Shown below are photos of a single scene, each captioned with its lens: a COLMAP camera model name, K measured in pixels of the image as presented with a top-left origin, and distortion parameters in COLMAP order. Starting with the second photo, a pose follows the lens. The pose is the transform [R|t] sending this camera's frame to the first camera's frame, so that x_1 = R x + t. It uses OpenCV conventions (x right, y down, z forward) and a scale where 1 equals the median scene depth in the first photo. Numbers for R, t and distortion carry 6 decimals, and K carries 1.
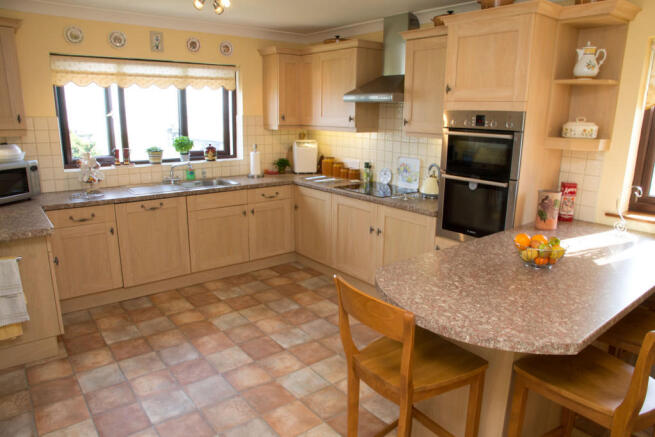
lens RADIAL K [[445.0, 0, 329.6], [0, 445.0, 217.0], [0, 0, 1]] dist [-0.081318, 0.026709]
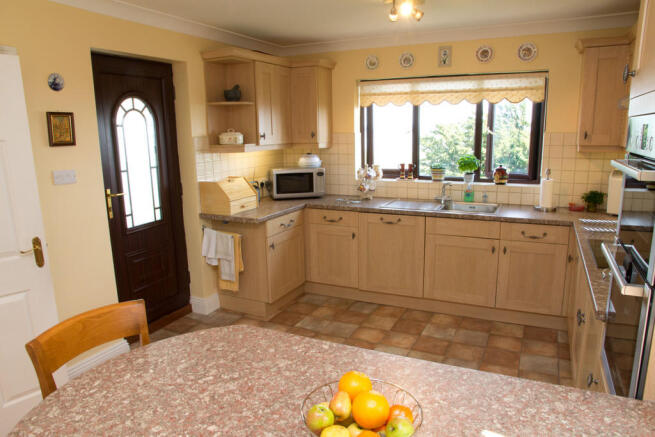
lens RADIAL K [[445.0, 0, 330.5], [0, 445.0, 221.9], [0, 0, 1]] dist [-0.081318, 0.026709]
pose [[0.456187, 0.162340, -0.874951, 0.400298], [-0.185727, 0.978936, 0.084798, -0.075957], [0.870287, 0.123819, 0.476728, 0.352930]]
